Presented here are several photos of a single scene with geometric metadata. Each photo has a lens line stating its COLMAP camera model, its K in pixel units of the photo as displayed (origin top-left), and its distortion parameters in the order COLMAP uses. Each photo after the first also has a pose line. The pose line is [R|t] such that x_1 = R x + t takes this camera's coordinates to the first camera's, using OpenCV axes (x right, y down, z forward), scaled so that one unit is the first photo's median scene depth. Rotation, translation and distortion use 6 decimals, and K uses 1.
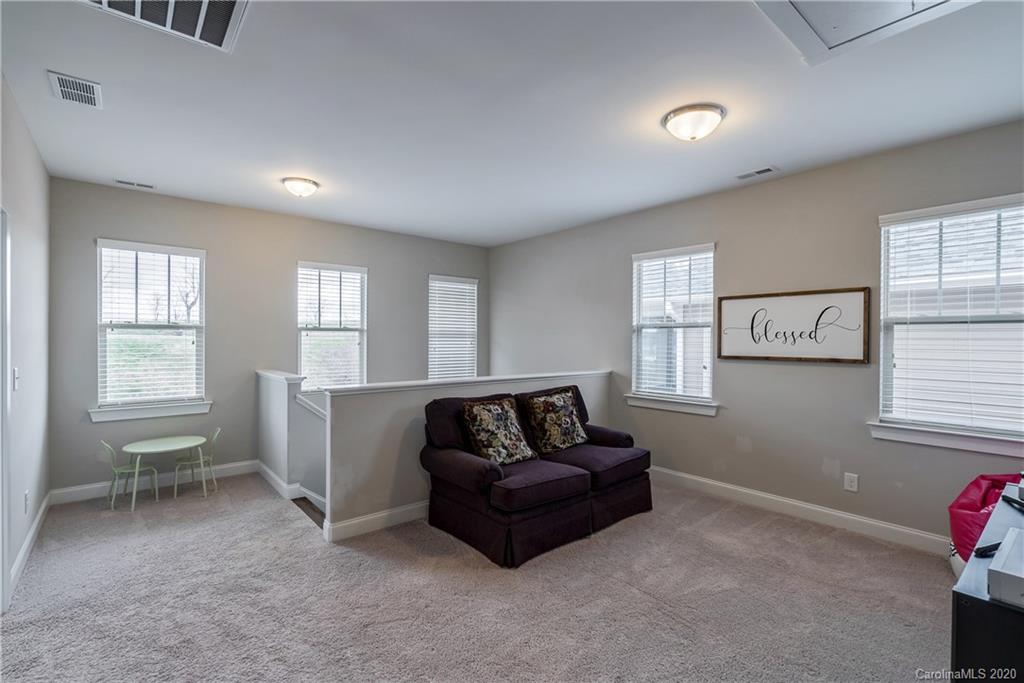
lens RADIAL K [[470.1, 0, 517.5], [0, 470.1, 342.4], [0, 0, 1]] dist [-0.001541, 0.000075]
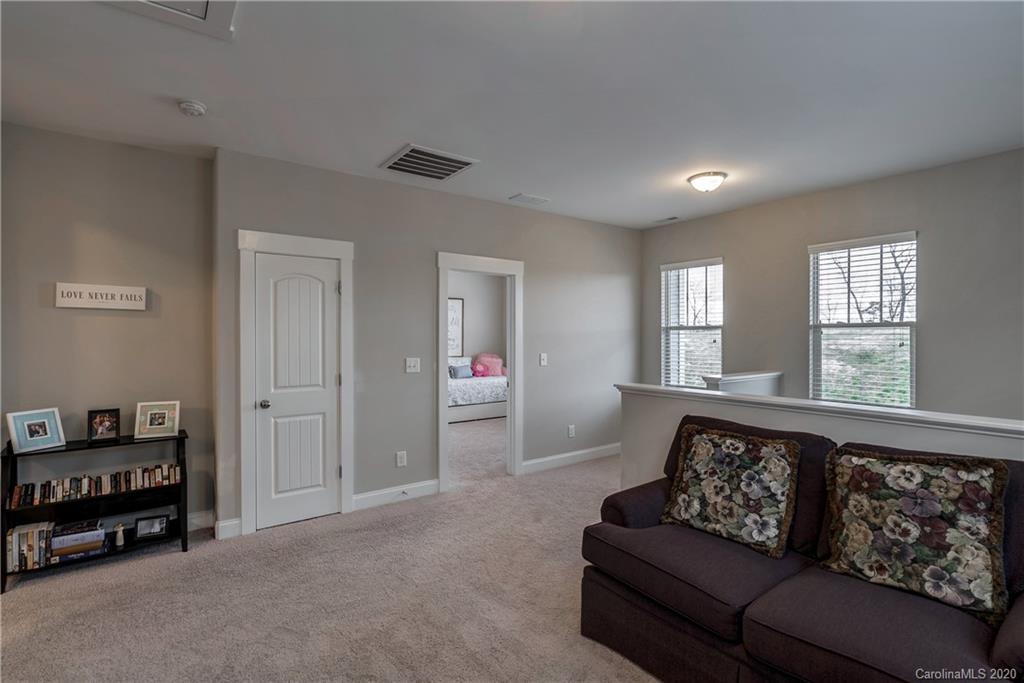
lens RADIAL K [[490.5, 0, 515.1], [0, 490.5, 336.8], [0, 0, 1]] dist [-0.003140, -0.000438]
pose [[-0.074719, -0.003904, -0.997197, 0.588255], [-0.003999, 0.999985, -0.003615, -0.005638], [0.997197, 0.003717, -0.074734, 0.683980]]
